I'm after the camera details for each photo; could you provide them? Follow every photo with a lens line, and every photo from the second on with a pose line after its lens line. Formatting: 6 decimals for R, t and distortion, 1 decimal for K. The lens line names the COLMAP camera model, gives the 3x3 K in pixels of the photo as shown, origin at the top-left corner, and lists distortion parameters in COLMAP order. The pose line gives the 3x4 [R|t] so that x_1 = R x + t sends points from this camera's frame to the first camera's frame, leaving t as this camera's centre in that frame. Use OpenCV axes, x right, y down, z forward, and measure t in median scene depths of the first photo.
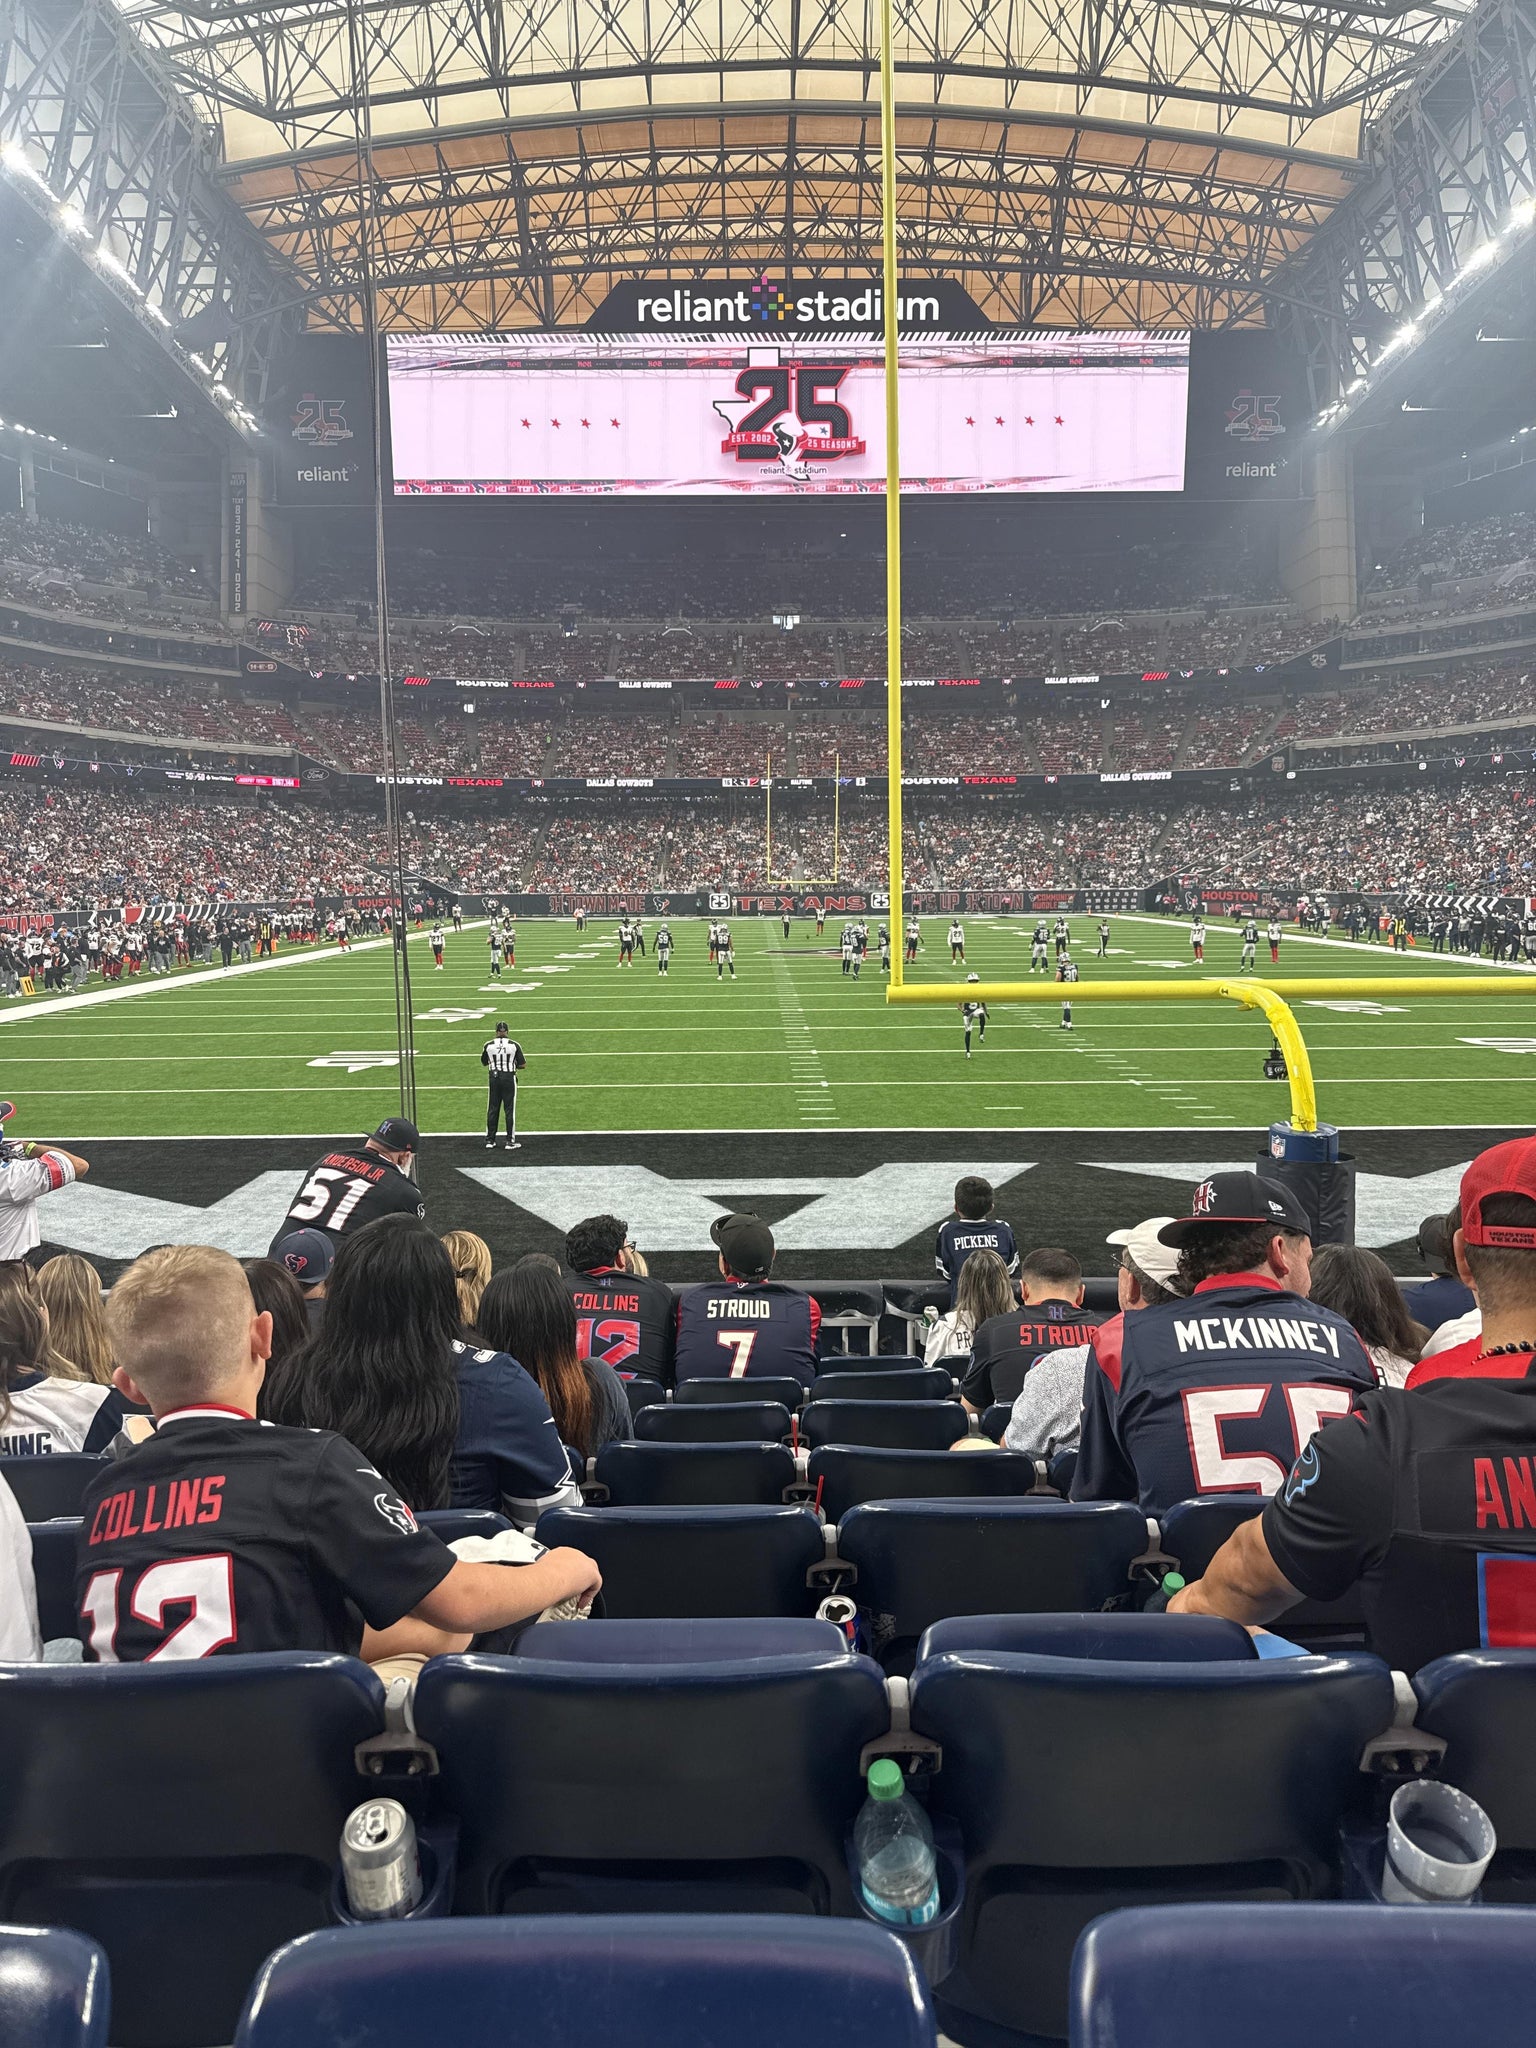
lens RADIAL K [[1439.9, 0, 782.8], [0, 1439.9, 1025.8], [0, 0, 1]] dist [0.028338, -0.042789]
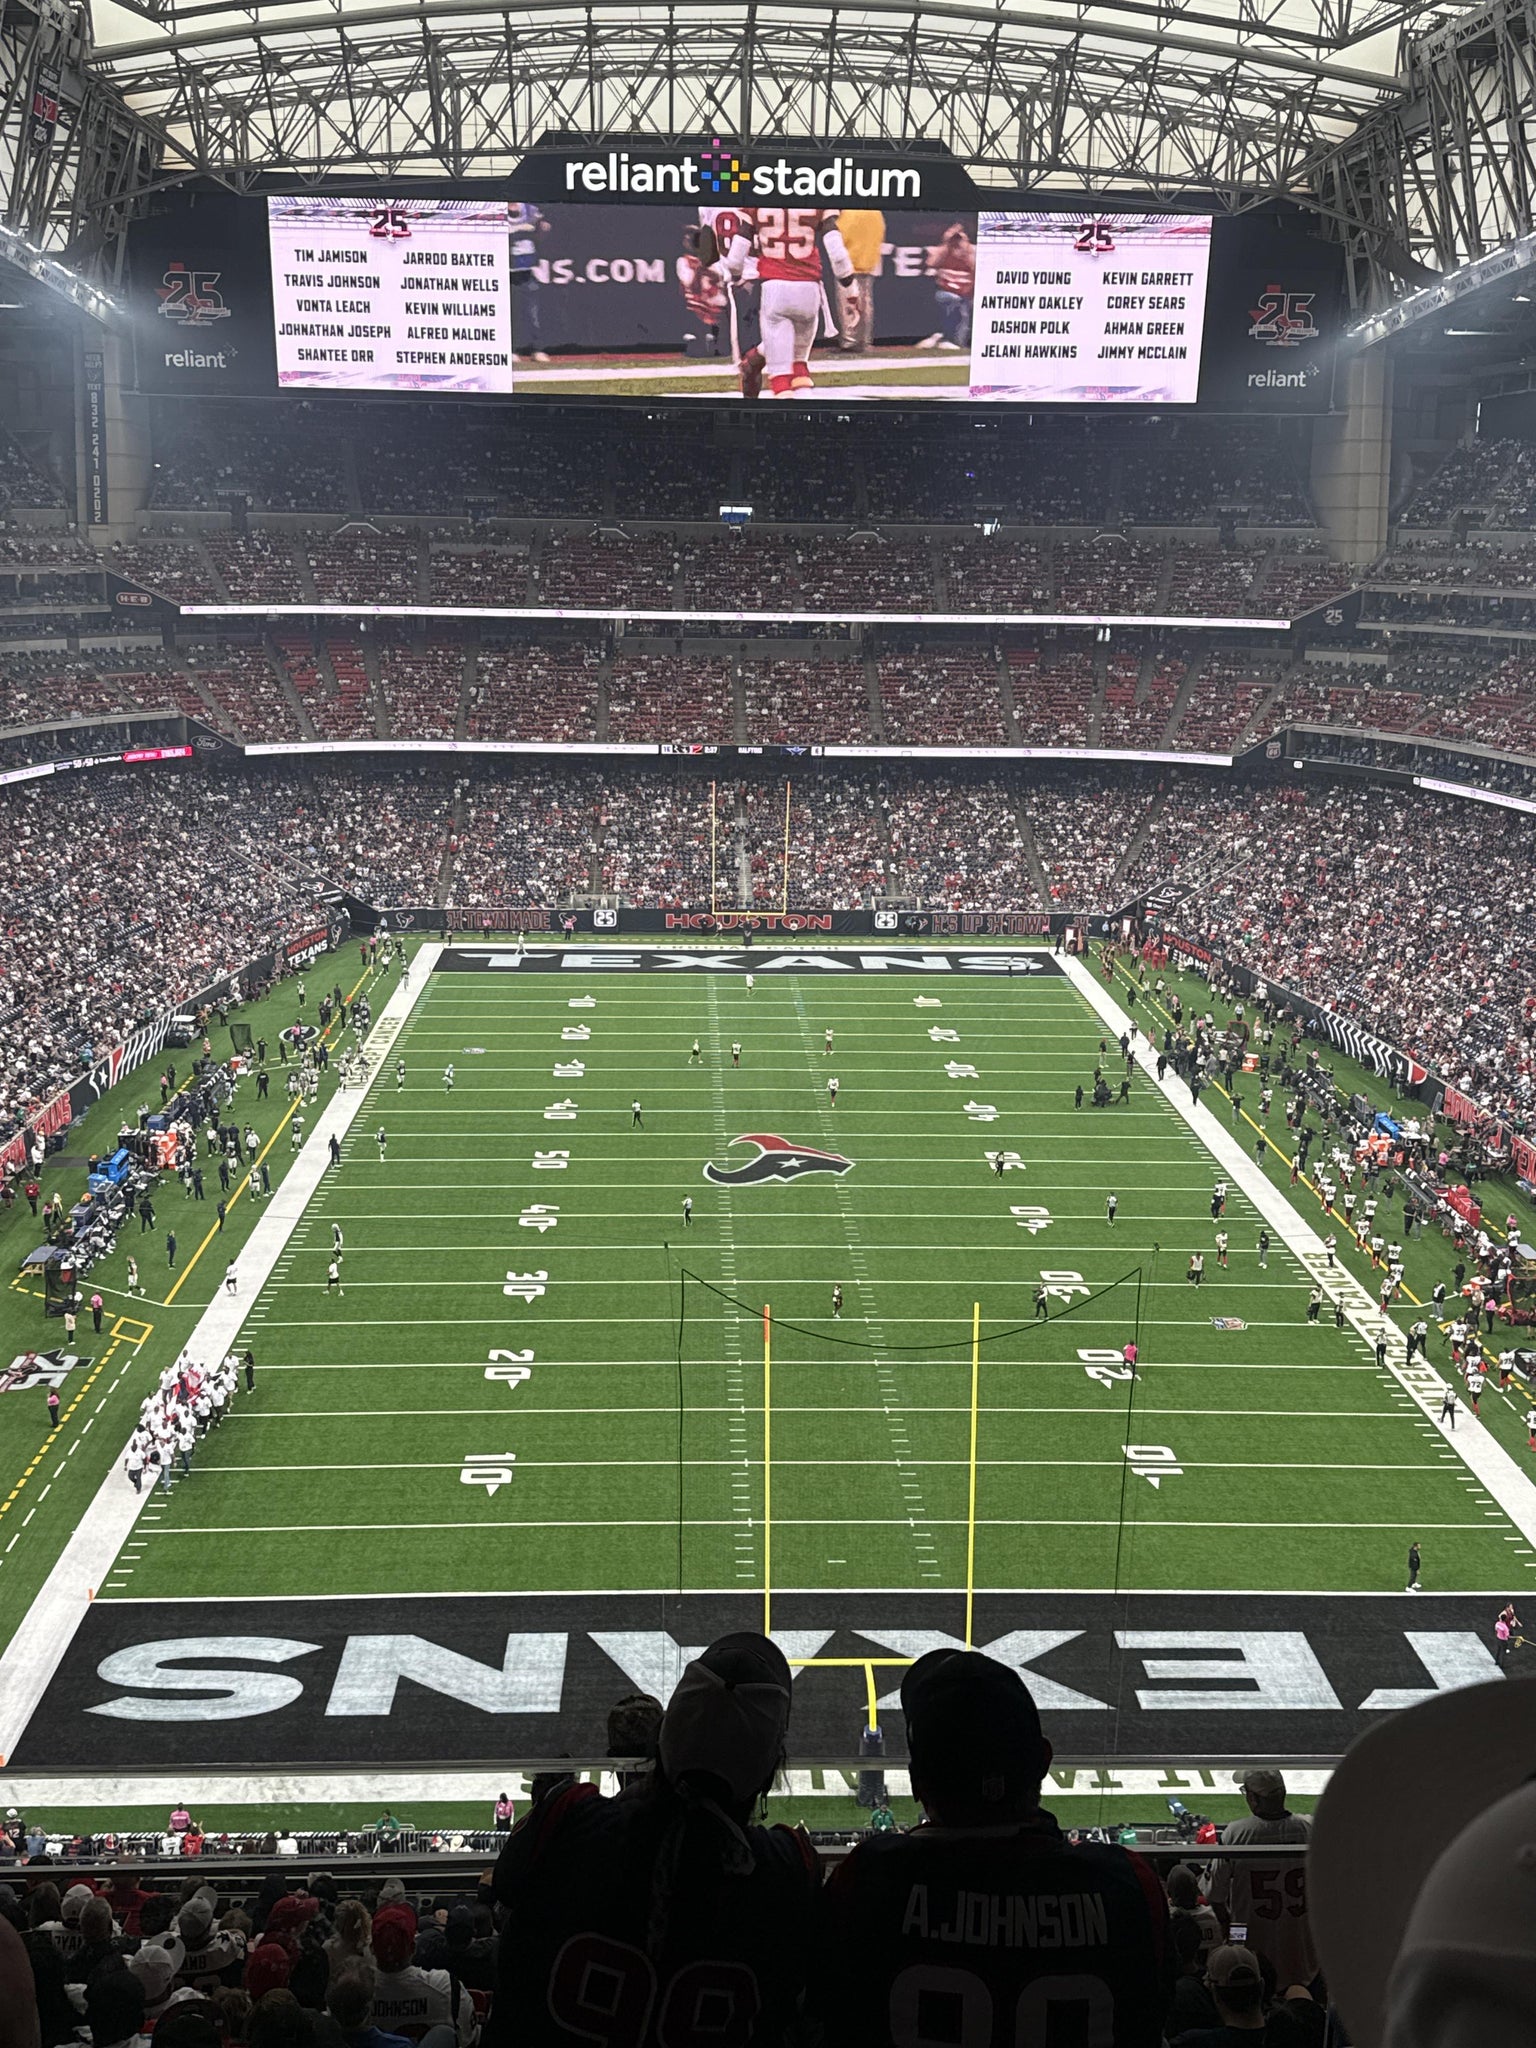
lens RADIAL K [[2105.8, 0, 766.4], [0, 2105.8, 1038.2], [0, 0, 1]] dist [0.016089, 0.000000]
pose [[0.999472, 0.019385, 0.026060, -0.005334], [-0.023122, 0.988147, 0.151761, -0.185440], [-0.022810, -0.152284, 0.988074, -0.305702]]
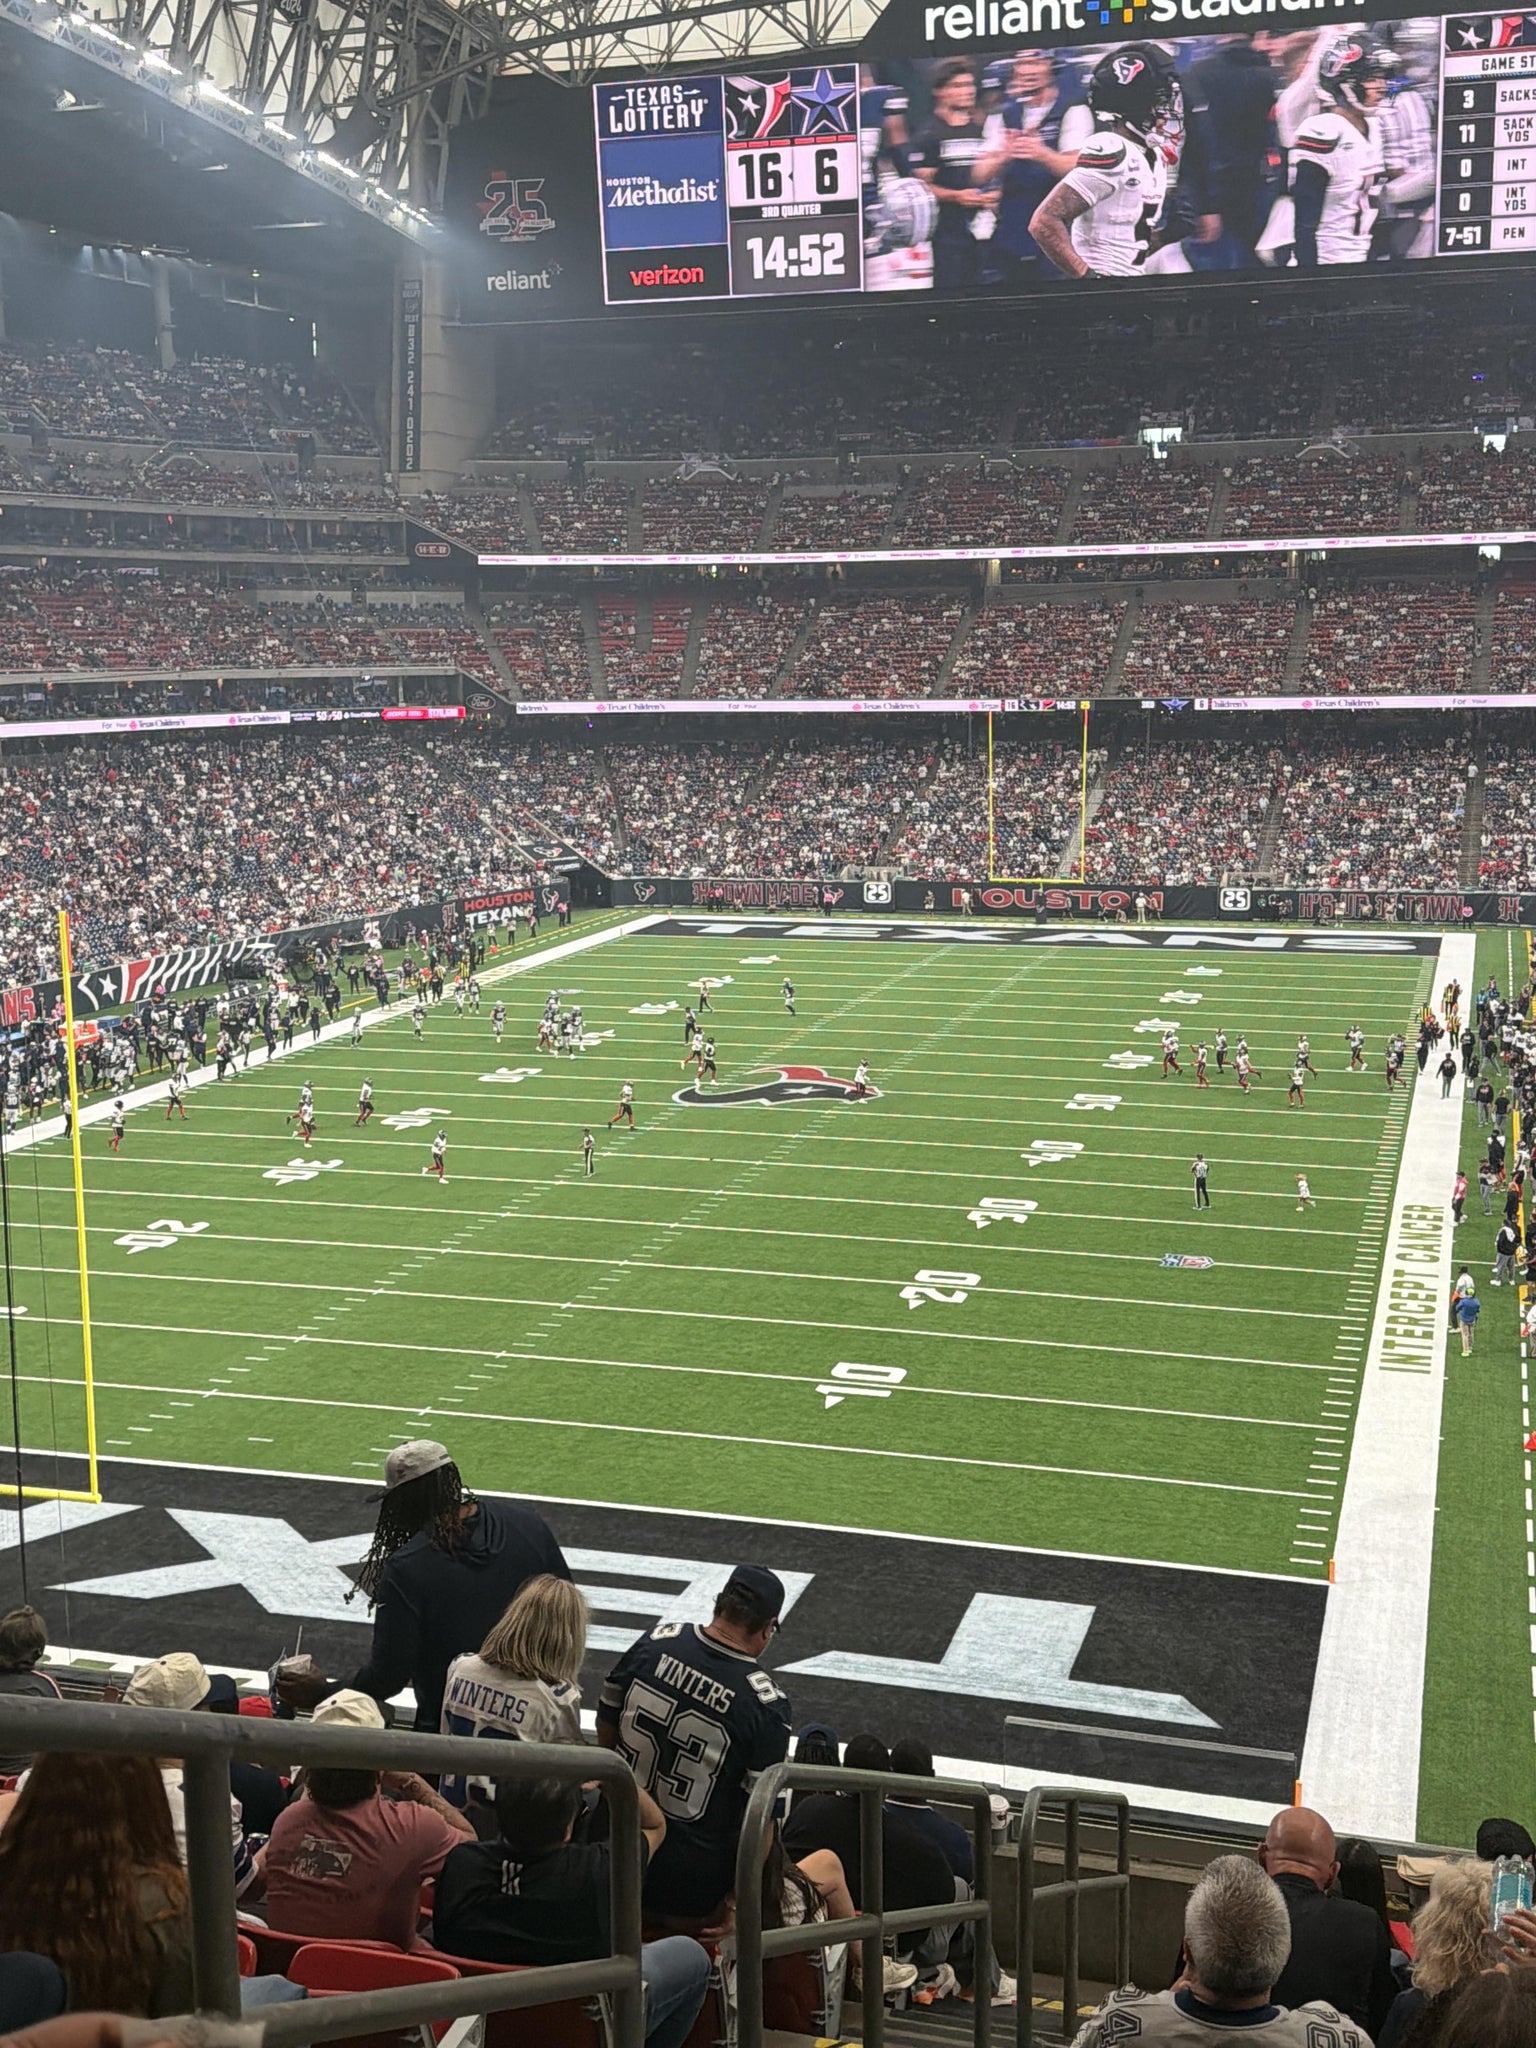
lens RADIAL K [[2397.9, 0, 782.9], [0, 2397.9, 1065.3], [0, 0, 1]] dist [0.034679, 0.000000]
pose [[0.953020, 0.051927, -0.298423, 0.211540], [-0.027287, 0.995908, 0.086153, -0.088400], [0.301675, -0.073962, 0.950538, -0.179231]]
